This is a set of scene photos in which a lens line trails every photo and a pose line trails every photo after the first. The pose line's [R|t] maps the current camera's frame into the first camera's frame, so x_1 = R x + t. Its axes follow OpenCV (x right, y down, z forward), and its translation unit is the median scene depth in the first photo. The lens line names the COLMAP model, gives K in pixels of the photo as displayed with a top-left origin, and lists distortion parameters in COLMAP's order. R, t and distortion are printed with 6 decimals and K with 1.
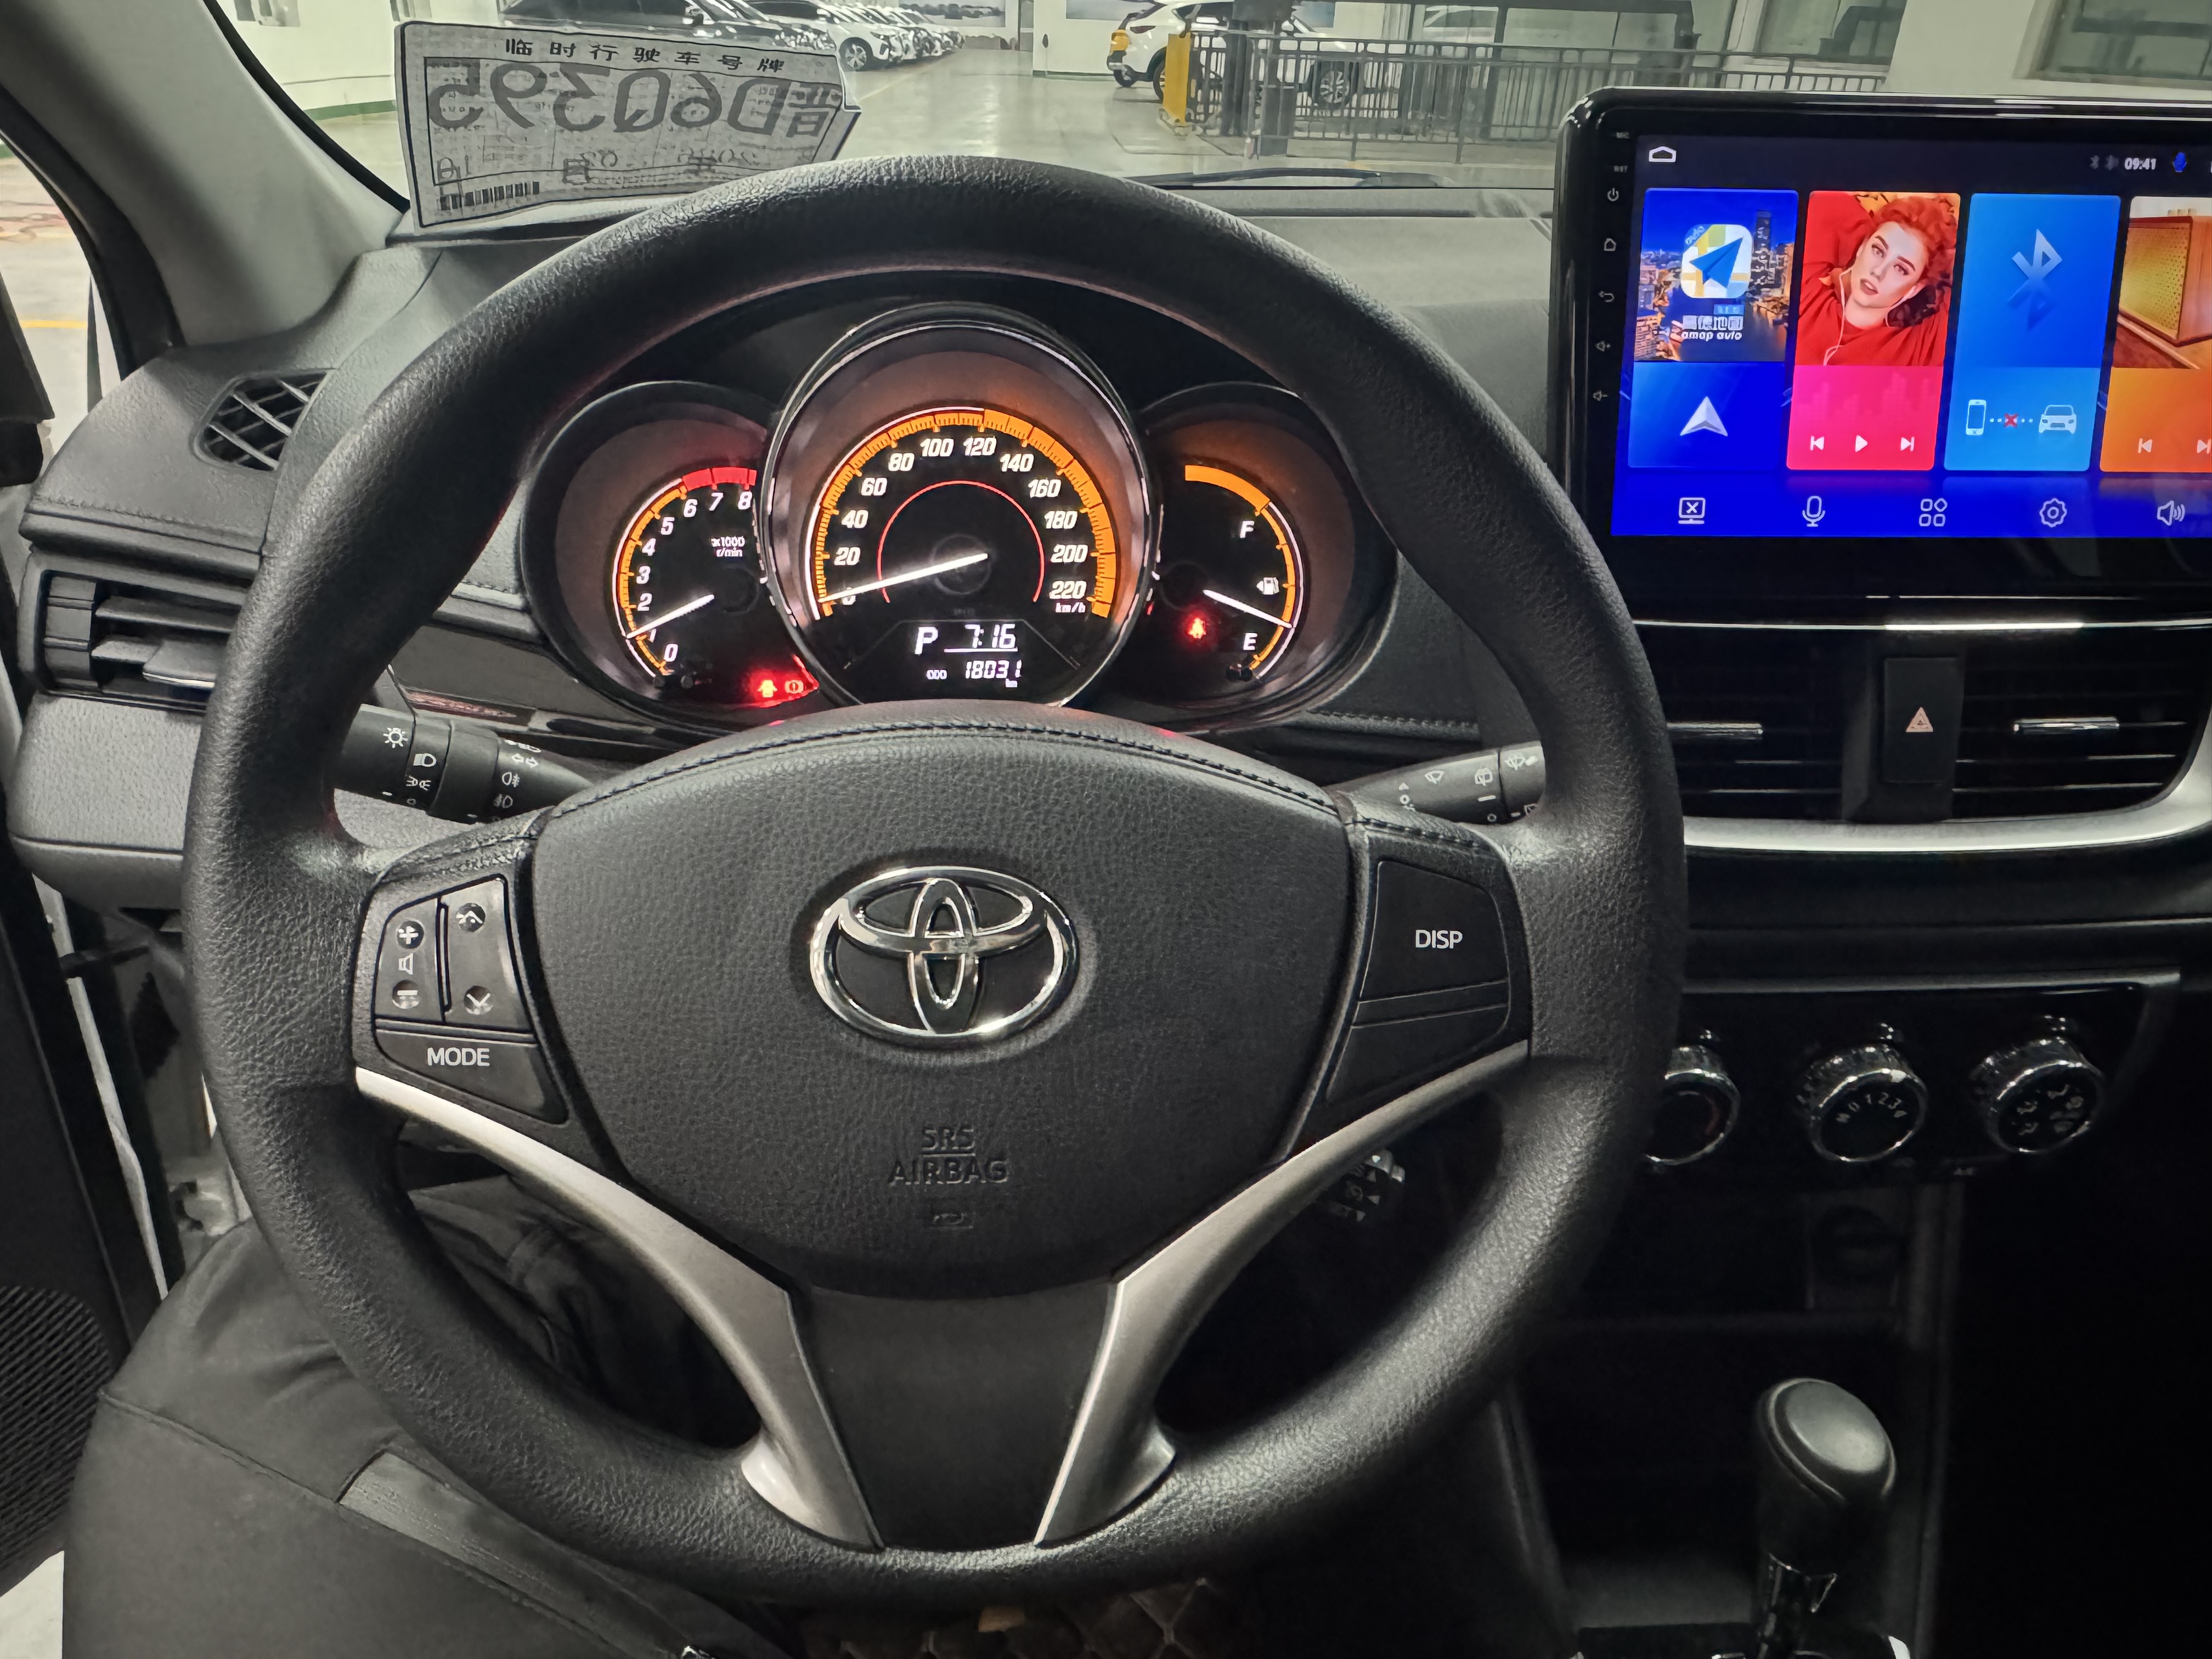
lens RADIAL K [[1545.8, 0, 1072.8], [0, 1545.8, 840.3], [0, 0, 1]] dist [-0.005766, 0.004472]
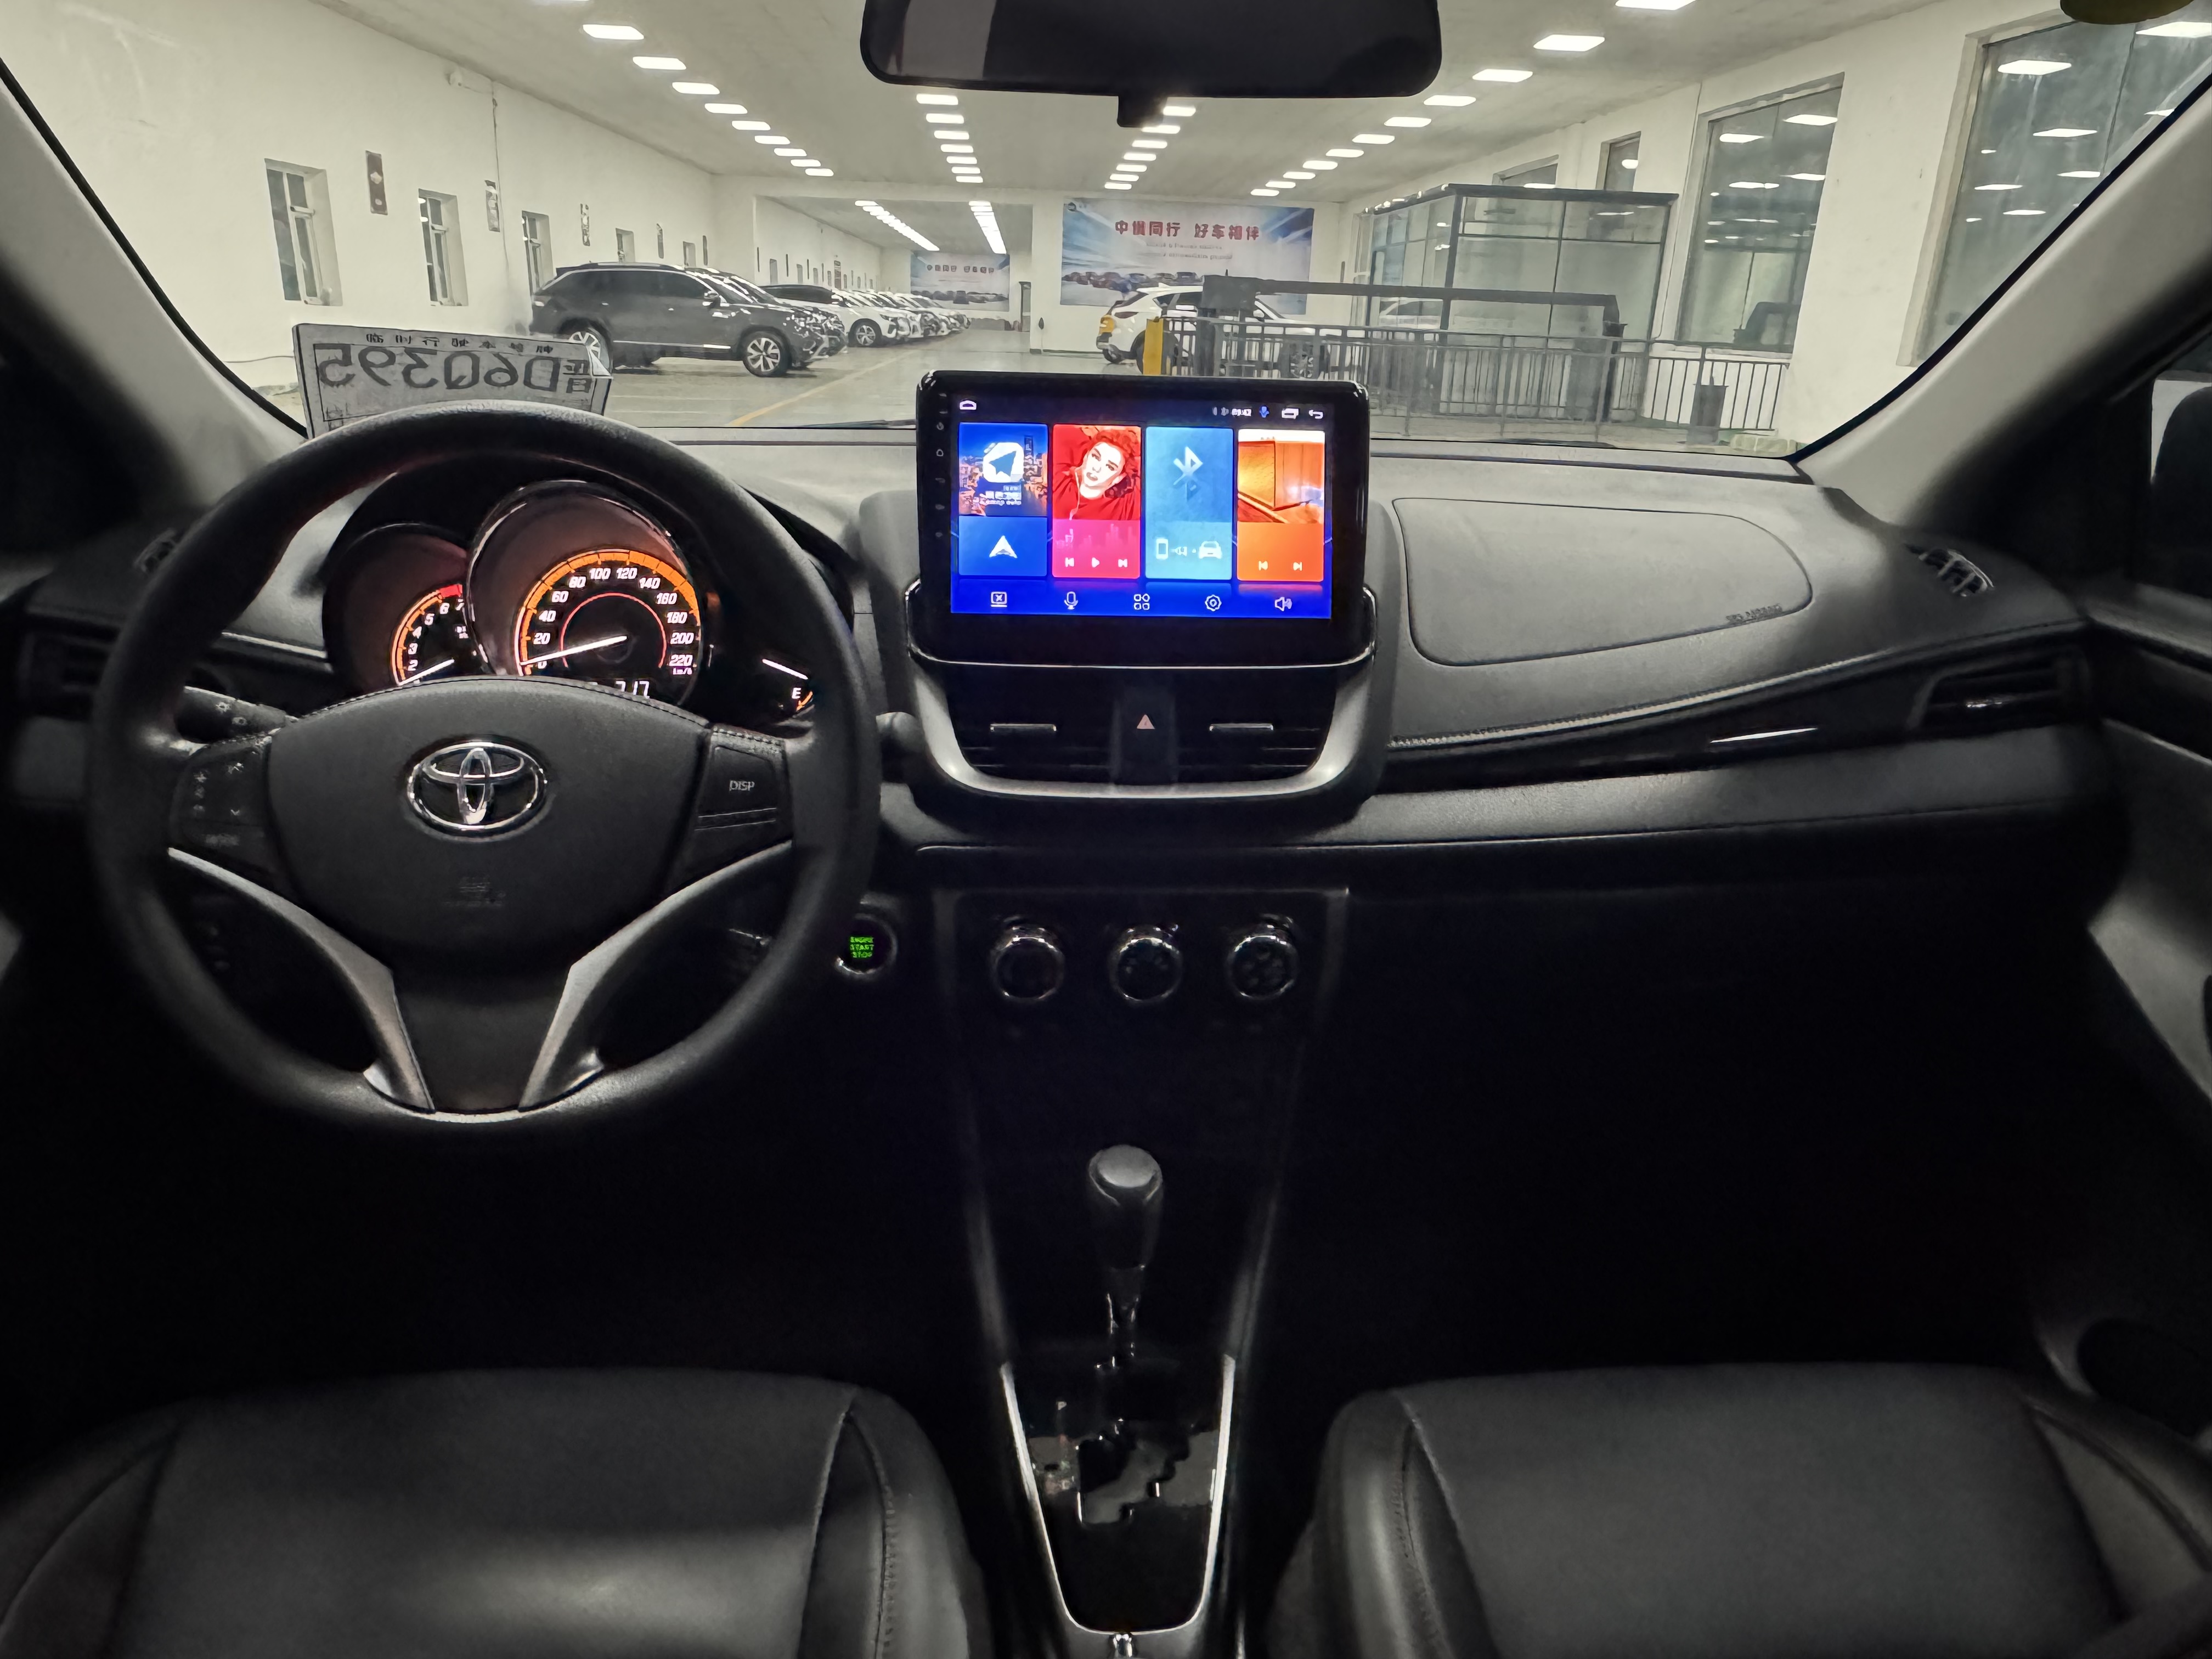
lens RADIAL K [[1521.8, 0, 1106.0], [0, 1521.8, 829.5], [0, 0, 1]] dist [-0.004787, -0.001736]
pose [[0.999655, 0.001094, 0.026260, 0.403661], [0.002870, 0.988614, -0.150445, 0.255139], [-0.026125, 0.150468, 0.988270, -0.558212]]
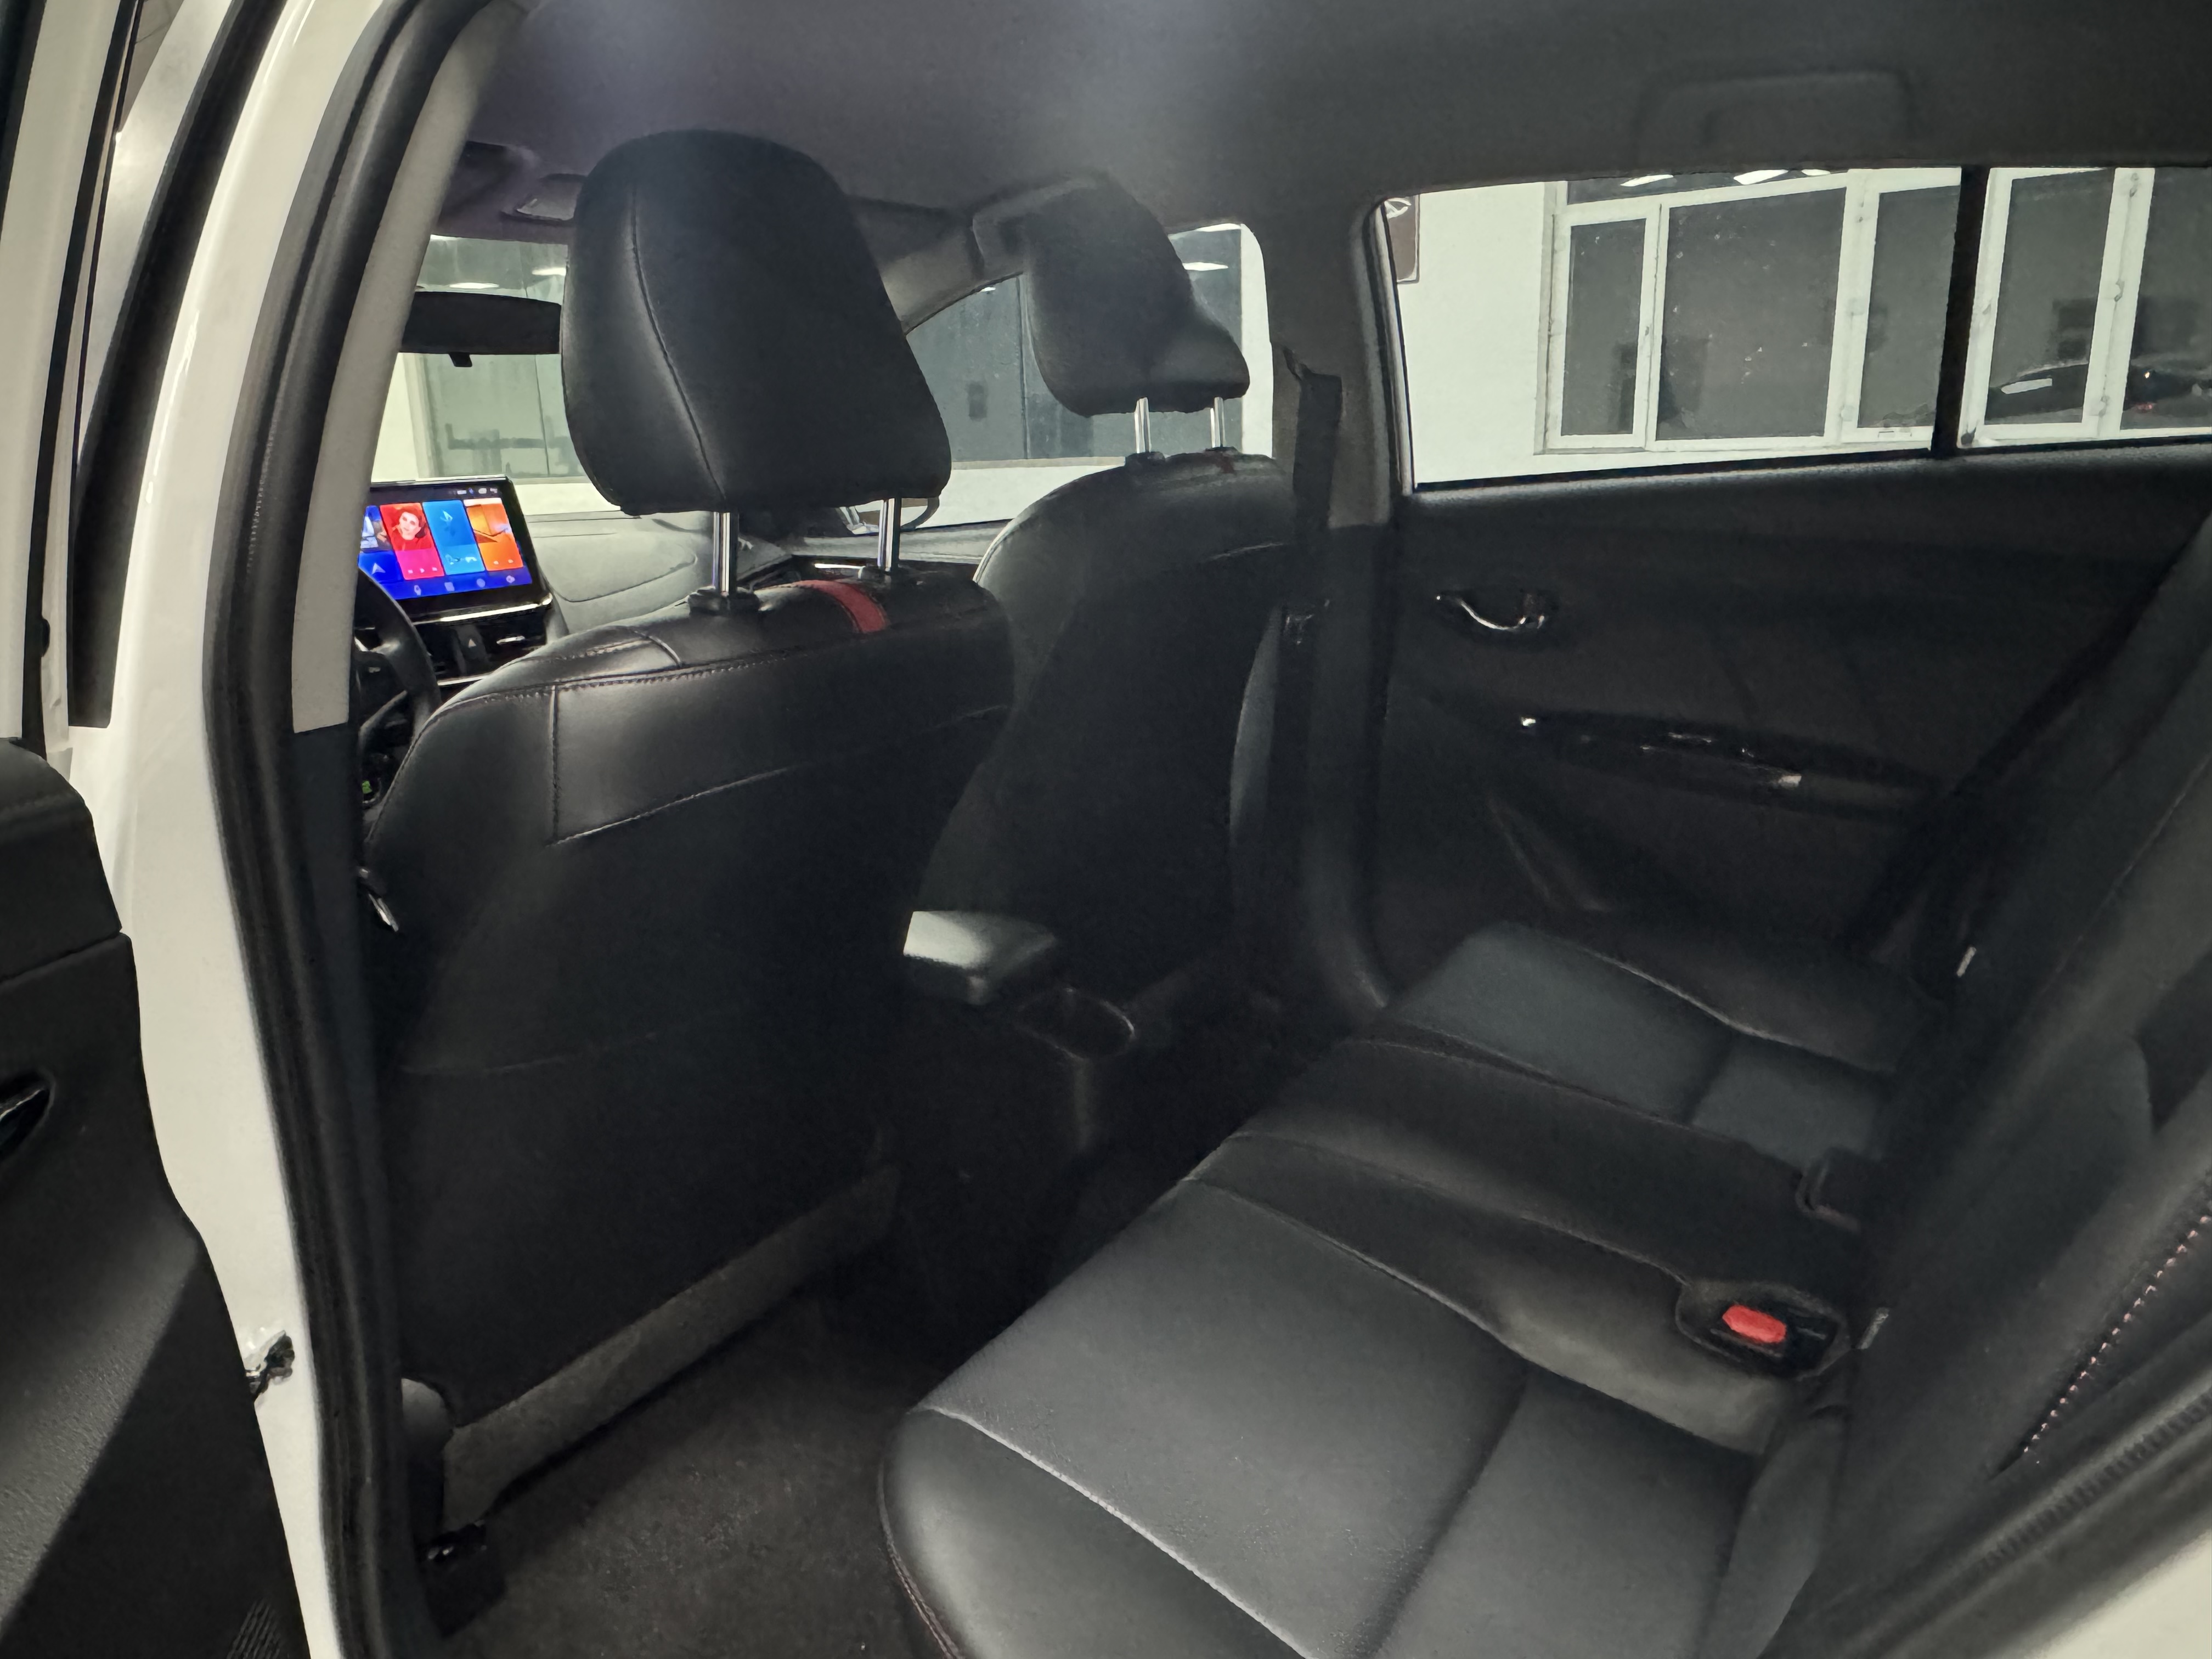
lens RADIAL K [[1521.8, 0, 1106.0], [0, 1521.8, 829.5], [0, 0, 1]] dist [-0.004787, -0.001736]
pose [[0.585991, -0.243678, 0.772810, -1.172736], [0.426457, 0.903691, -0.038419, 0.902703], [-0.689020, 0.352083, 0.633473, -1.728836]]
